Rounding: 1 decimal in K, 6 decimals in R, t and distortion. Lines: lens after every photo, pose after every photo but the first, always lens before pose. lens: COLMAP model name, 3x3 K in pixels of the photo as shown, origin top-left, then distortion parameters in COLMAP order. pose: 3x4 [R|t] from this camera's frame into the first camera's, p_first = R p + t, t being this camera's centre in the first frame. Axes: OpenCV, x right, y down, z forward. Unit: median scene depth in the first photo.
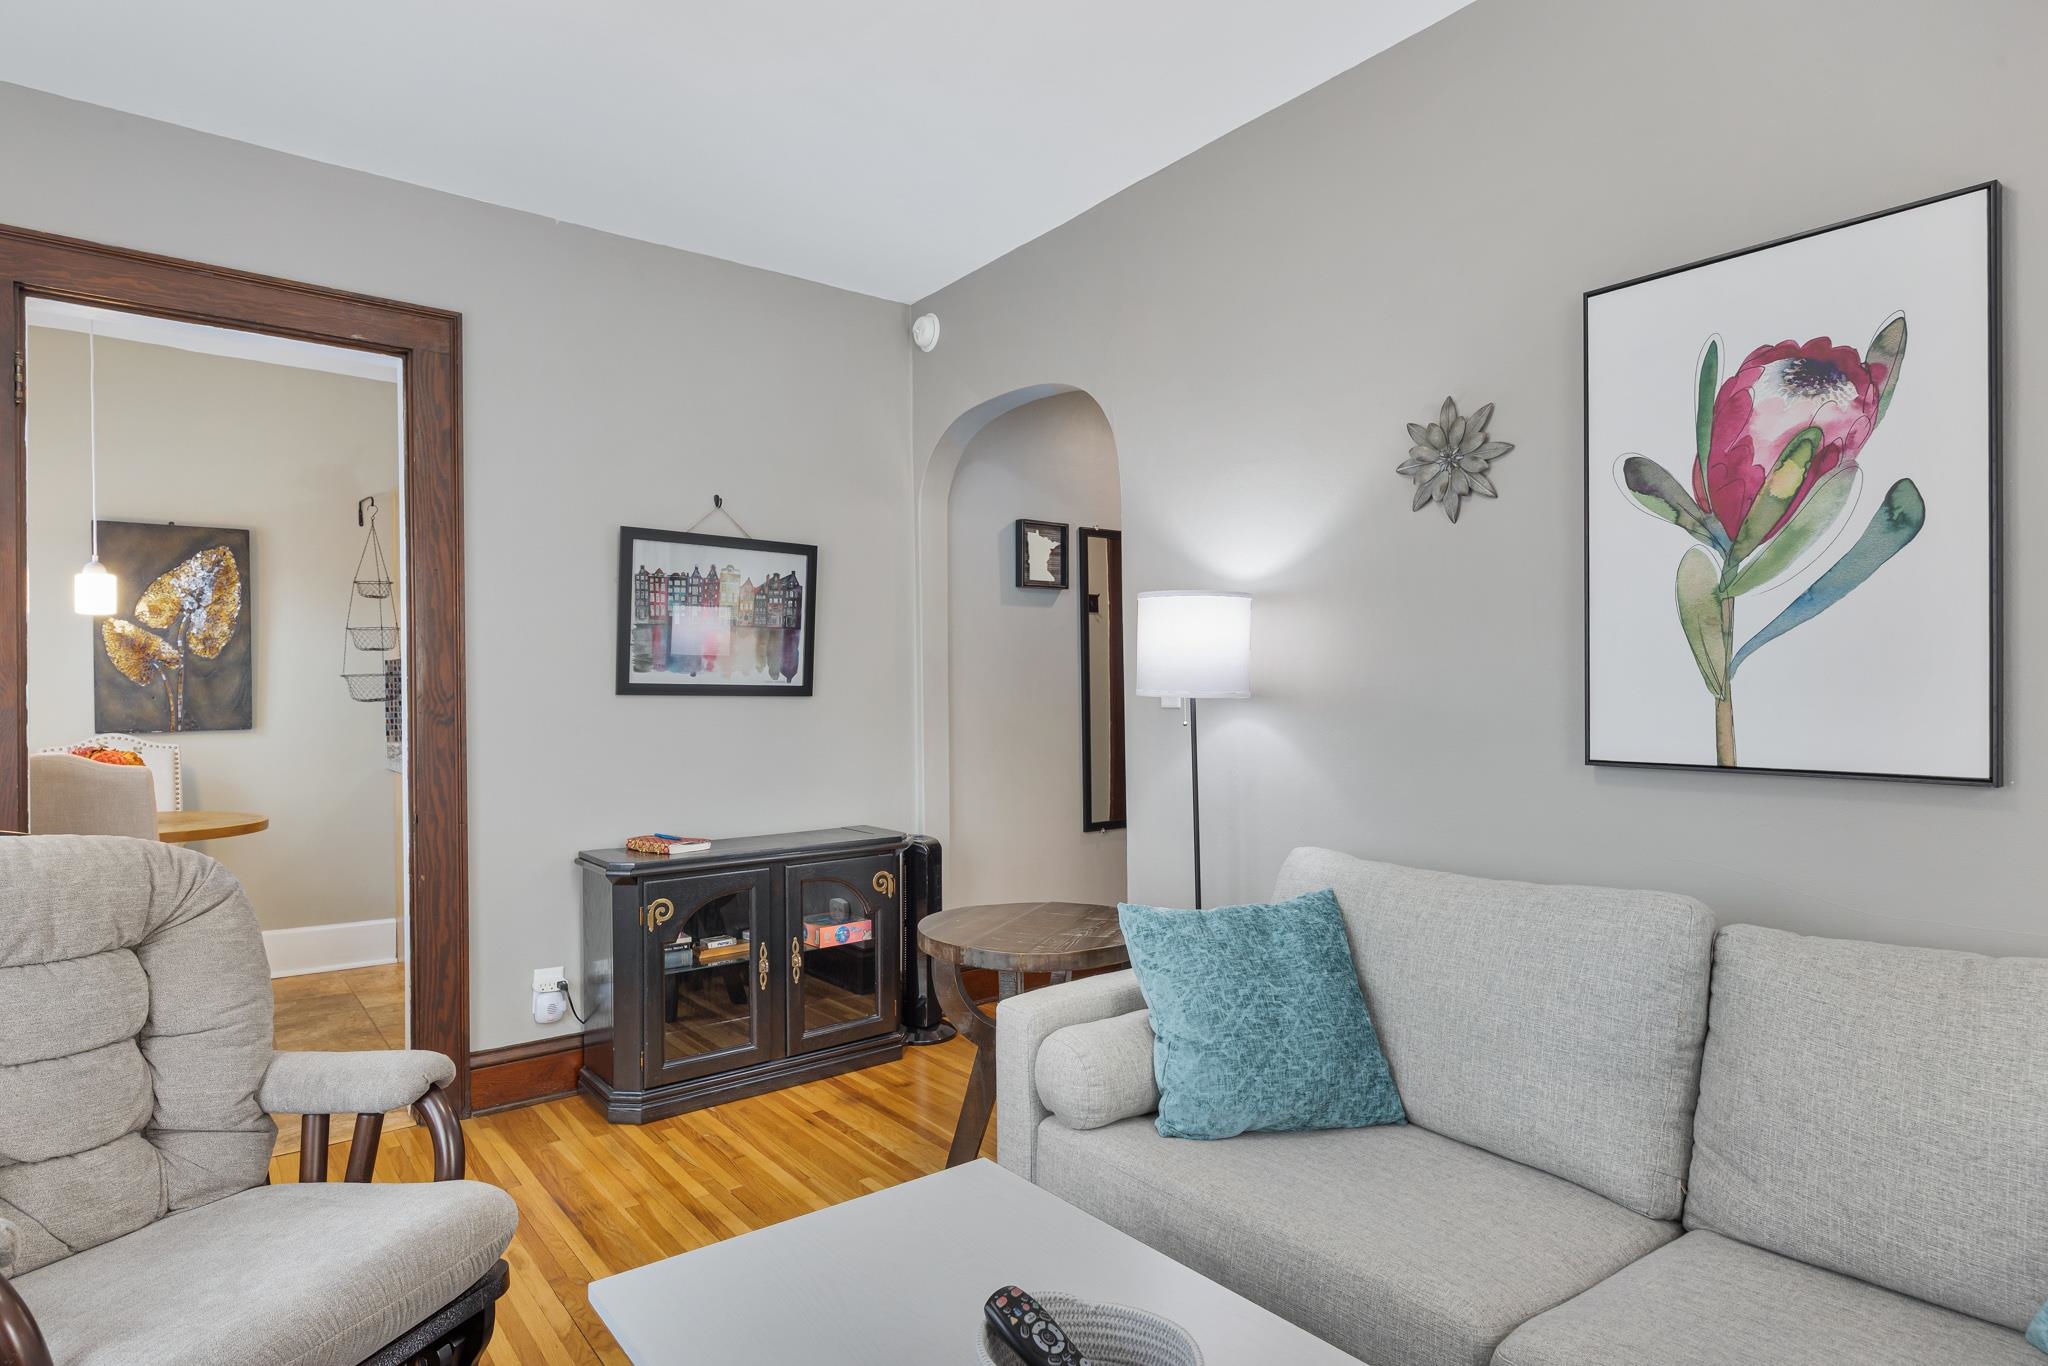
lens RADIAL K [[1120.1, 0, 1020.7], [0, 1120.1, 690.0], [0, 0, 1]] dist [0.000453, 0.000713]
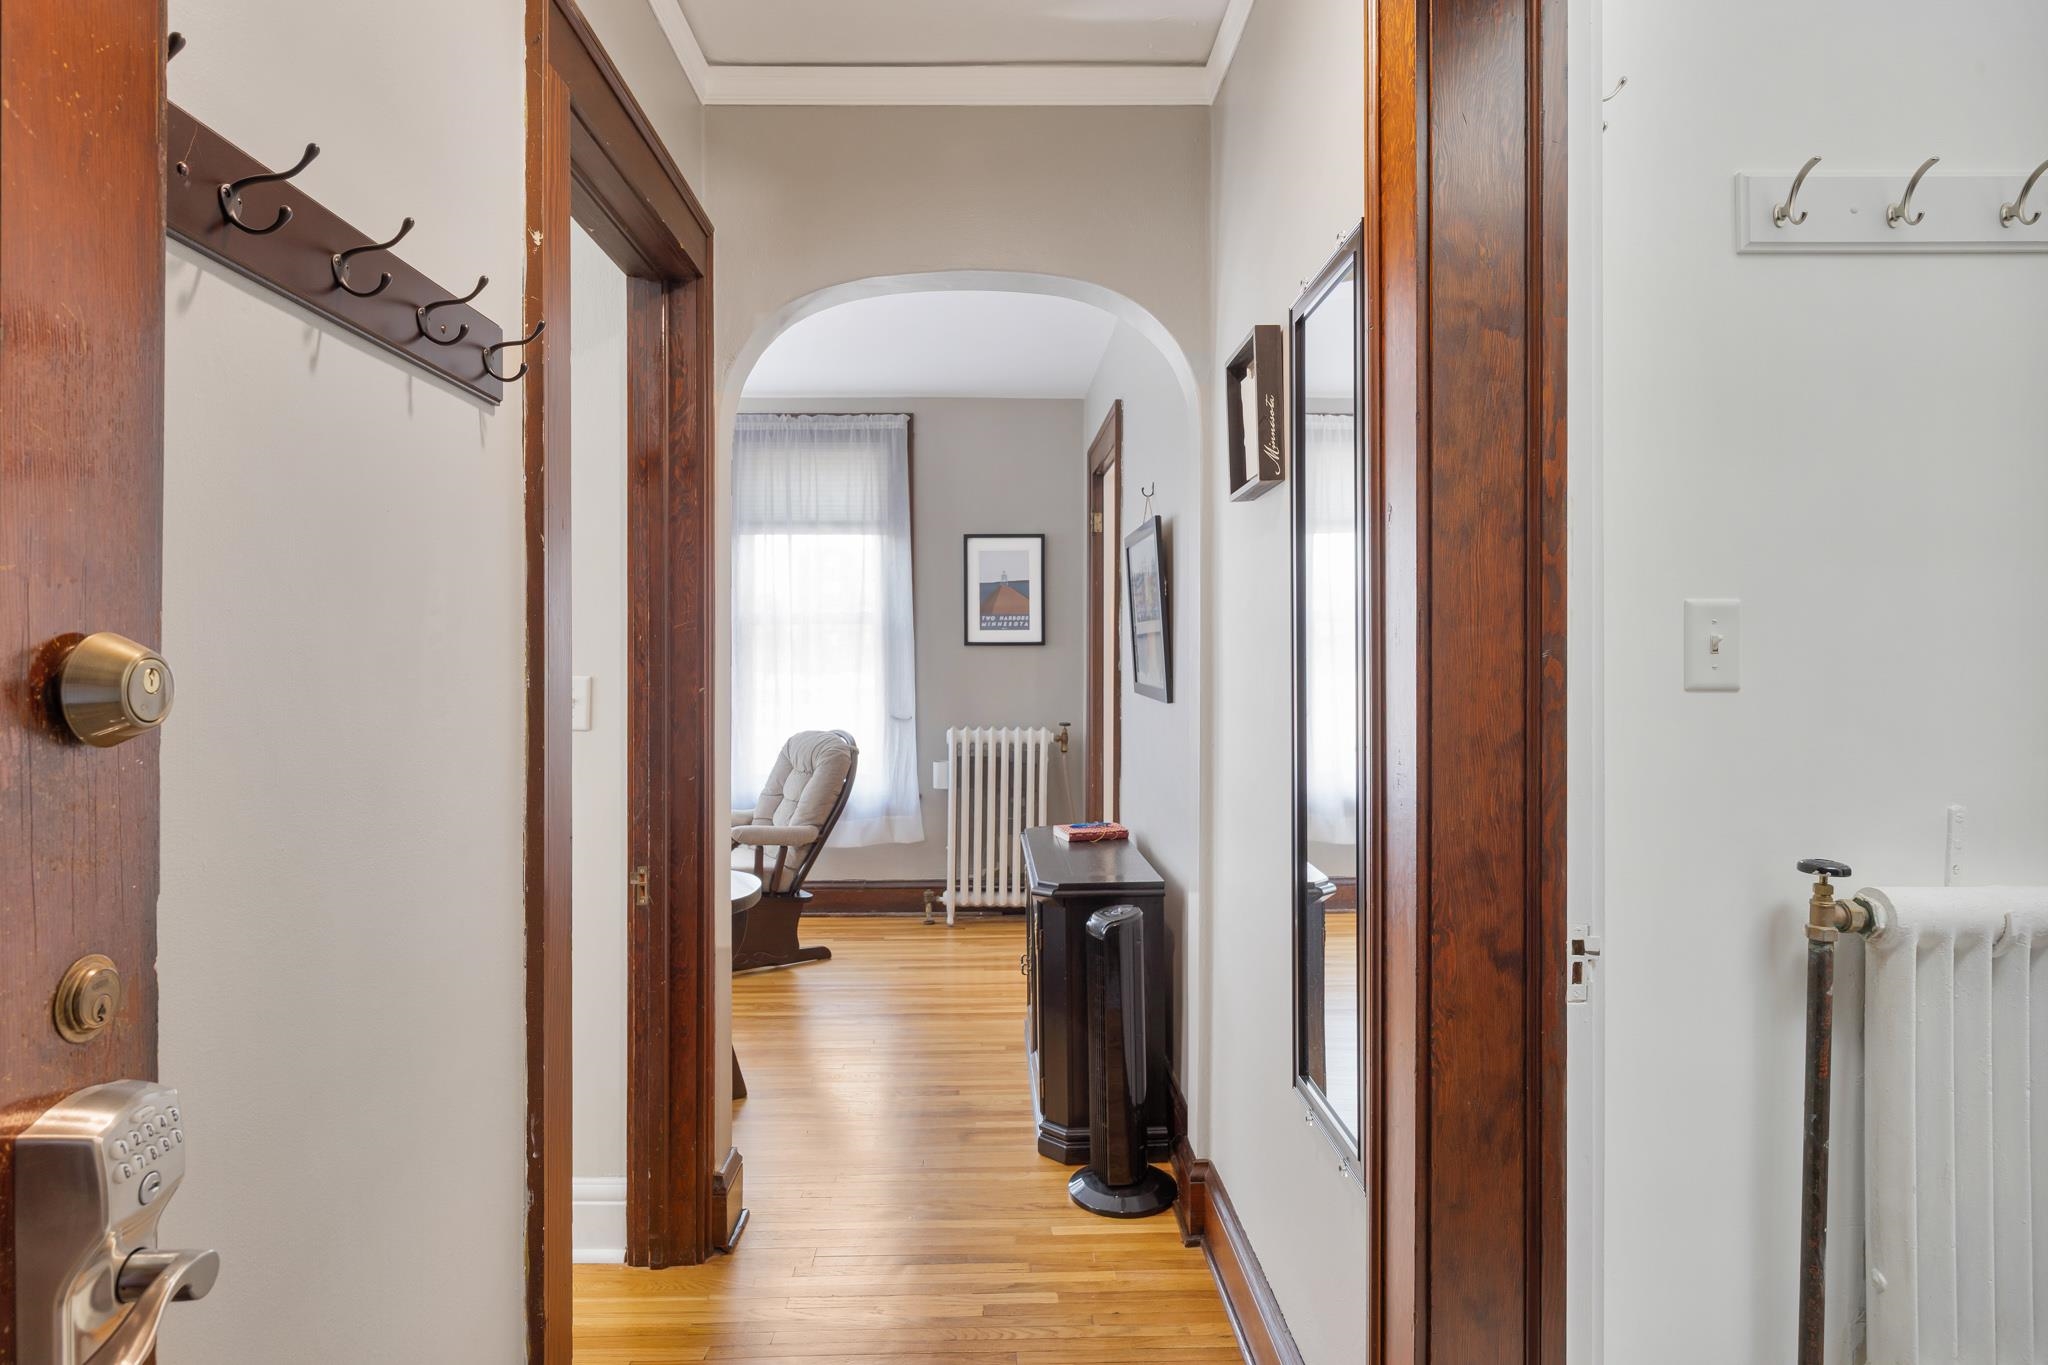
lens RADIAL K [[1120.1, 0, 1020.7], [0, 1120.1, 689.5], [0, 0, 1]] dist [0.000453, 0.000713]
pose [[-0.595566, 0.004610, -0.803293, 0.566254], [0.001721, 0.999989, 0.004463, 0.036049], [0.803304, 0.001276, -0.595567, 1.686444]]
